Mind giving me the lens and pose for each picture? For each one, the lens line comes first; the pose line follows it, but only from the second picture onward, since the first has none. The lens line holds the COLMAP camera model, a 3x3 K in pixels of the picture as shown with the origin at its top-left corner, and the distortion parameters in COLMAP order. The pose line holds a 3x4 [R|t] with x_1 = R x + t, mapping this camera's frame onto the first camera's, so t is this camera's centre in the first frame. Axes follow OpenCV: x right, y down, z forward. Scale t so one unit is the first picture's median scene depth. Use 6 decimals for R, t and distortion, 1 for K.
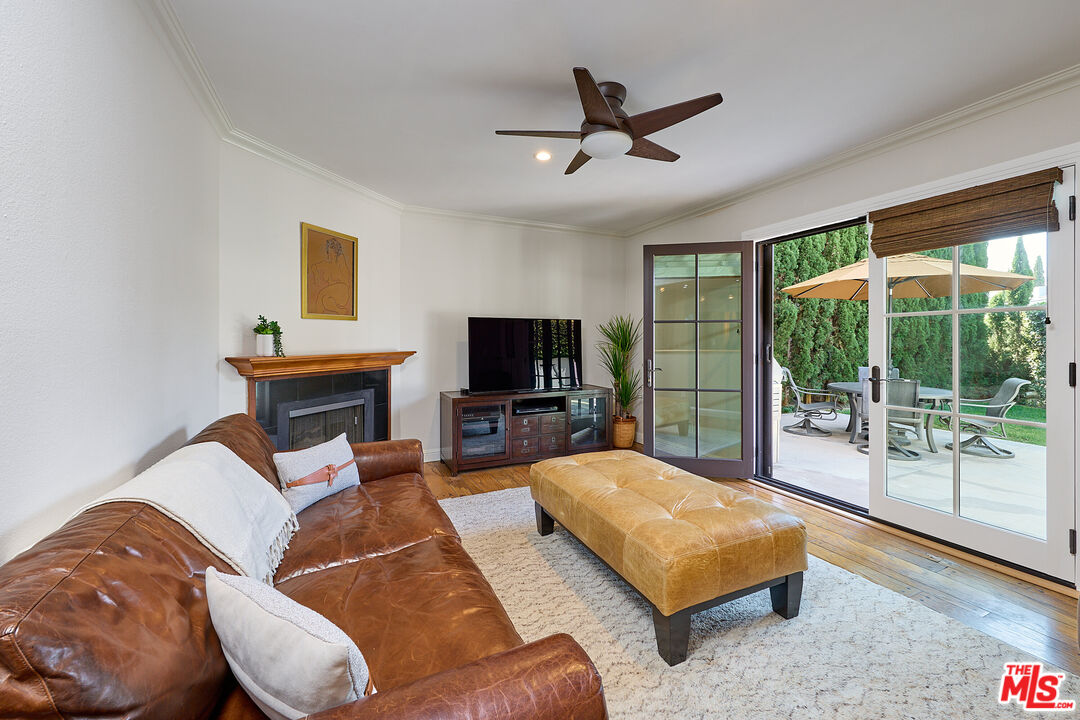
lens RADIAL K [[487.1, 0, 536.2], [0, 487.1, 347.0], [0, 0, 1]] dist [0.002555, 0.000400]
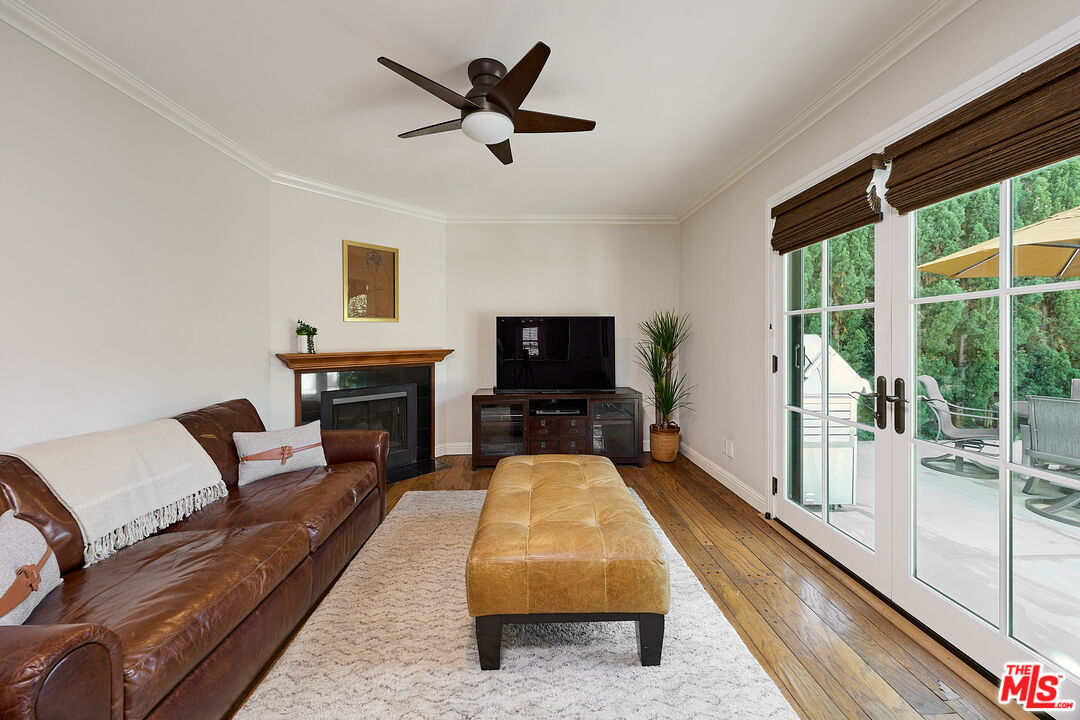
lens RADIAL K [[478.7, 0, 547.1], [0, 478.7, 346.9], [0, 0, 1]] dist [0.001350, -0.000056]
pose [[0.895732, 0.005865, -0.444556, 0.409223], [-0.002826, 0.999968, 0.007498, -0.005624], [0.444586, -0.005460, 0.895720, 0.152183]]
